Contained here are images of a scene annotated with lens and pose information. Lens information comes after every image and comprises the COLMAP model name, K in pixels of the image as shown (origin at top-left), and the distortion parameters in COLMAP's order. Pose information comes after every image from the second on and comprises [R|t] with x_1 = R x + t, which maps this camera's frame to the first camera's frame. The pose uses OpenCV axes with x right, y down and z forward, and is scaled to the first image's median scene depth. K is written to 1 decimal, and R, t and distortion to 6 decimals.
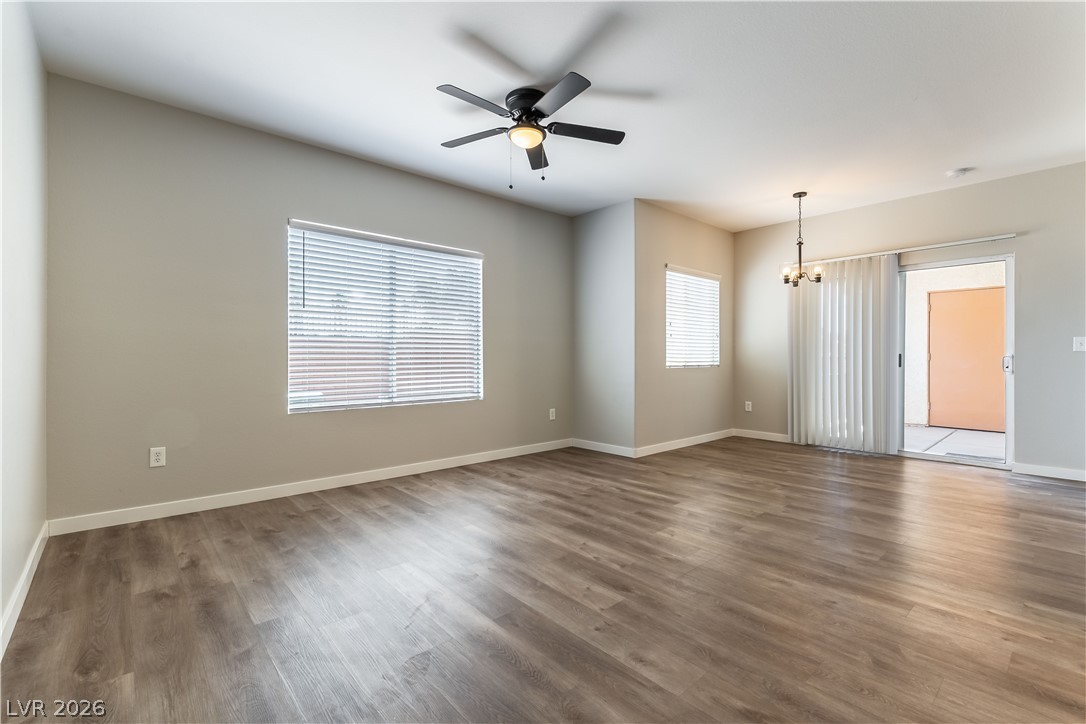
lens RADIAL K [[473.3, 0, 543.0], [0, 473.3, 362.0], [0, 0, 1]] dist [-0.001212, -0.000169]
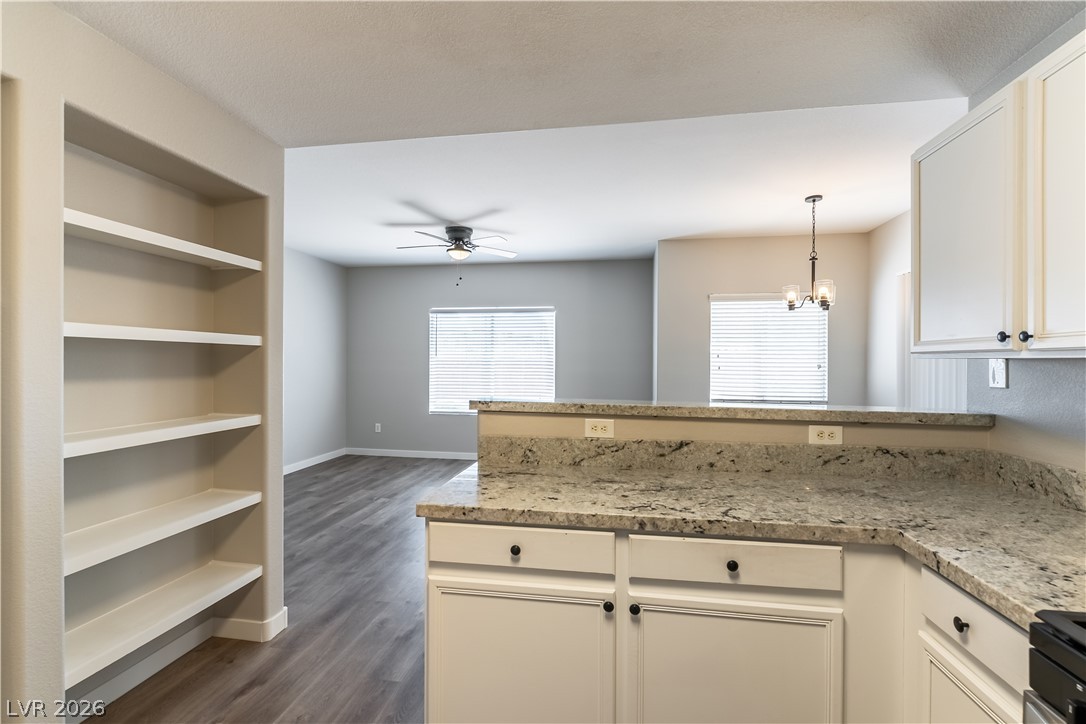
lens RADIAL K [[471.7, 0, 548.6], [0, 471.7, 360.9], [0, 0, 1]] dist [-0.000548, -0.000184]
pose [[0.631476, -0.000201, -0.775395, 1.471248], [-0.012302, 0.999872, -0.010278, -0.103322], [0.775298, 0.016029, 0.631392, 0.235103]]
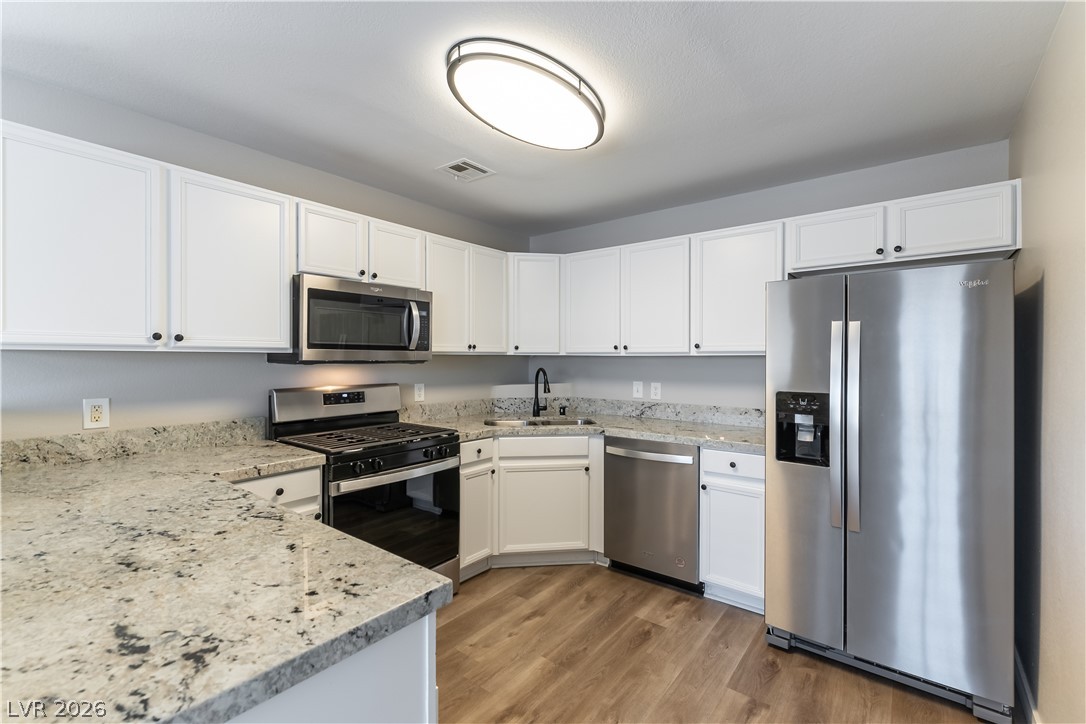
lens RADIAL K [[469.3, 0, 545.0], [0, 469.3, 355.7], [0, 0, 1]] dist [0.000504, 0.000075]
pose [[-0.173073, 0.002336, 0.984906, 0.672880], [0.008465, 0.999964, -0.000885, -0.104384], [-0.984873, 0.008184, -0.173087, 0.437525]]
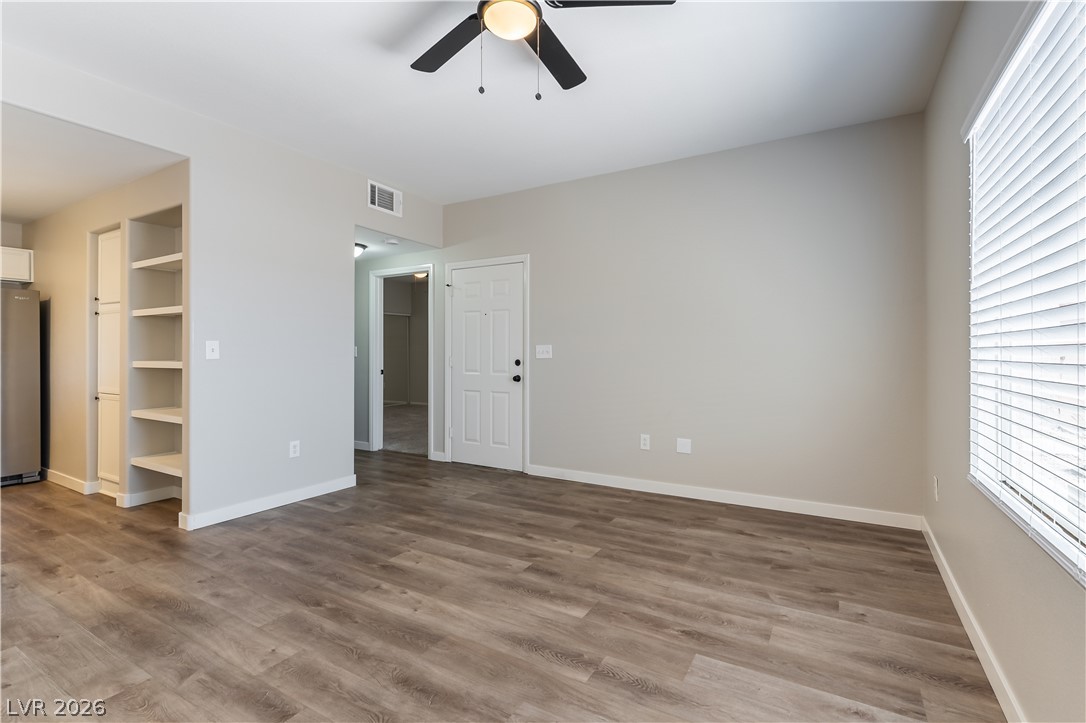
lens RADIAL K [[490.5, 0, 565.2], [0, 490.5, 348.9], [0, 0, 1]] dist [0.000213, -0.000648]
pose [[-0.945744, -0.002254, -0.324904, 0.108868], [-0.003784, 0.999985, 0.004077, -0.053395], [0.324890, 0.005085, -0.945738, 1.706645]]
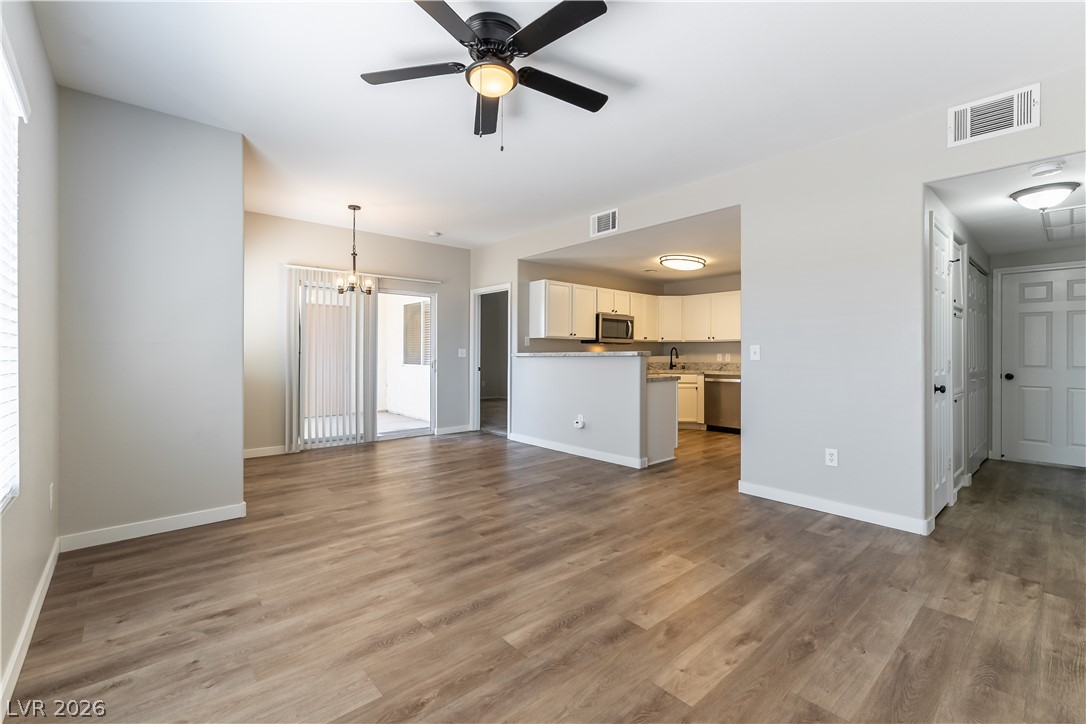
lens RADIAL K [[469.3, 0, 545.0], [0, 469.3, 355.7], [0, 0, 1]] dist [0.000504, 0.000075]
pose [[0.004826, -0.004279, 0.999979, -0.809590], [0.007865, 0.999960, 0.004241, -0.045449], [-0.999957, 0.007845, 0.004859, 0.957301]]
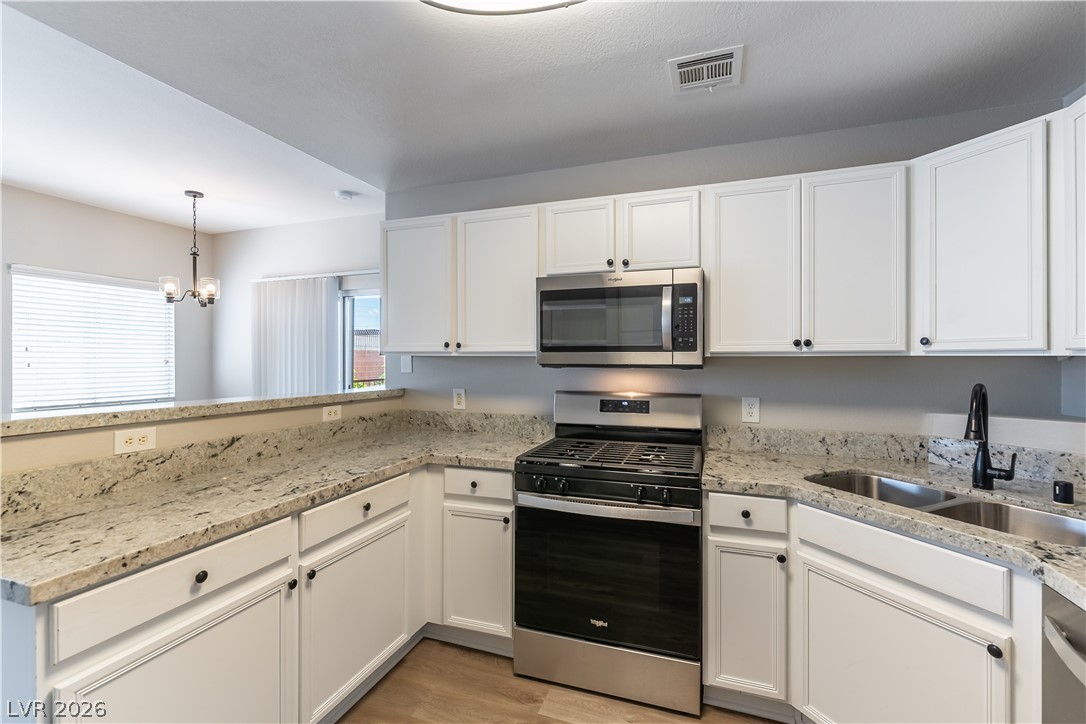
lens RADIAL K [[471.7, 0, 548.6], [0, 471.7, 360.9], [0, 0, 1]] dist [-0.000548, -0.000184]
pose [[0.878082, -0.003367, 0.478498, 1.146847], [0.005940, 0.999975, -0.003865, -0.102035], [-0.478473, 0.006236, 0.878080, 0.002175]]
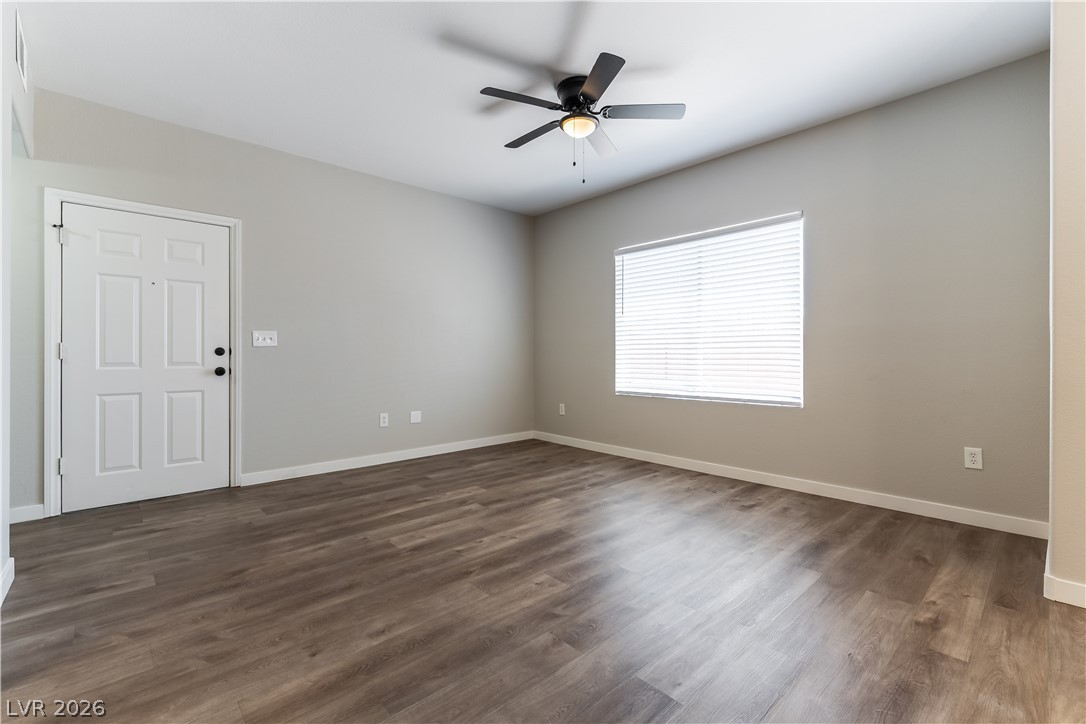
lens RADIAL K [[475.0, 0, 552.6], [0, 475.0, 354.4], [0, 0, 1]] dist [-0.000651, -0.000192]
pose [[0.029193, -0.000441, -0.999574, 0.998090], [-0.009088, 0.999958, -0.000707, -0.000479], [0.999532, 0.009105, 0.029188, 0.961745]]
